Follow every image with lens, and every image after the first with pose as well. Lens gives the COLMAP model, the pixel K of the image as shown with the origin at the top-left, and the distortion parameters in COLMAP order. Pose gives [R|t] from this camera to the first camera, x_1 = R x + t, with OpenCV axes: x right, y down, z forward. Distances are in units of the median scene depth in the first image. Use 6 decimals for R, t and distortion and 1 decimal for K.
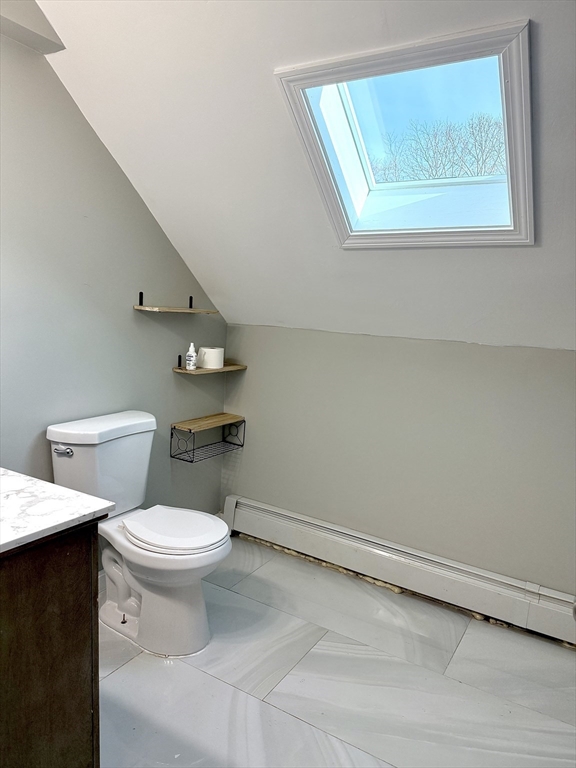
lens RADIAL K [[541.9, 0, 290.0], [0, 541.9, 387.6], [0, 0, 1]] dist [0.067575, -0.079334]
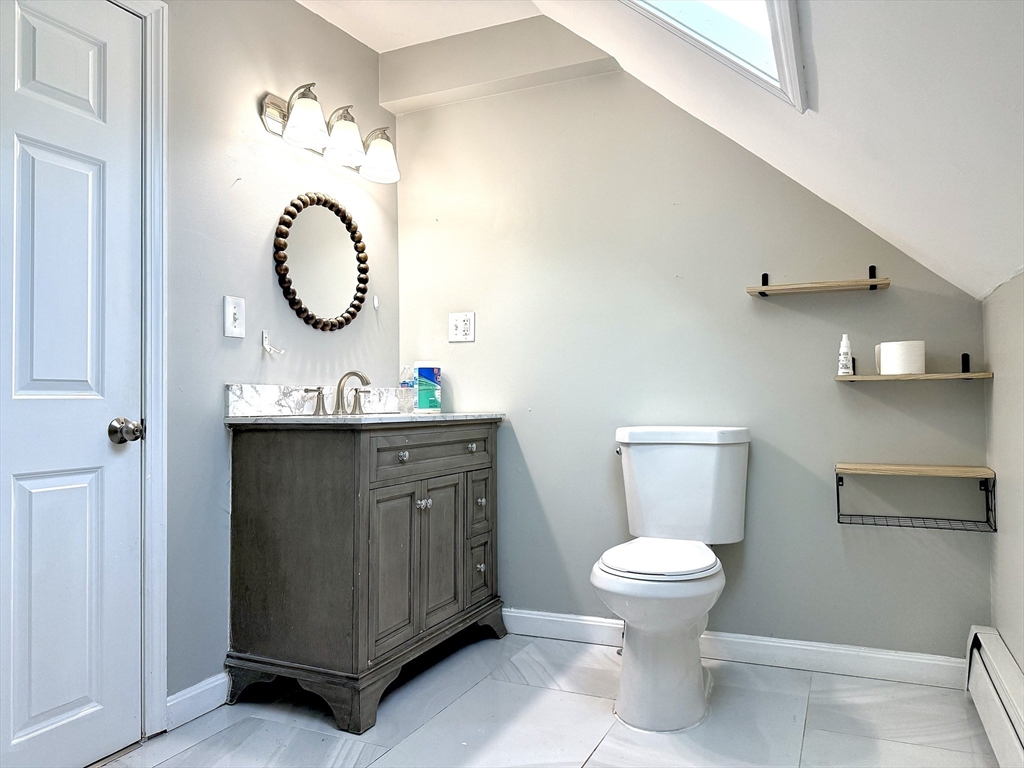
lens RADIAL K [[722.5, 0, 506.8], [0, 722.5, 385.6], [0, 0, 1]] dist [0.067575, -0.079334]
pose [[0.103858, -0.073638, -0.991862, 0.645626], [-0.132486, 0.987344, -0.087176, 0.110127], [0.985729, 0.140462, 0.092788, 0.536267]]
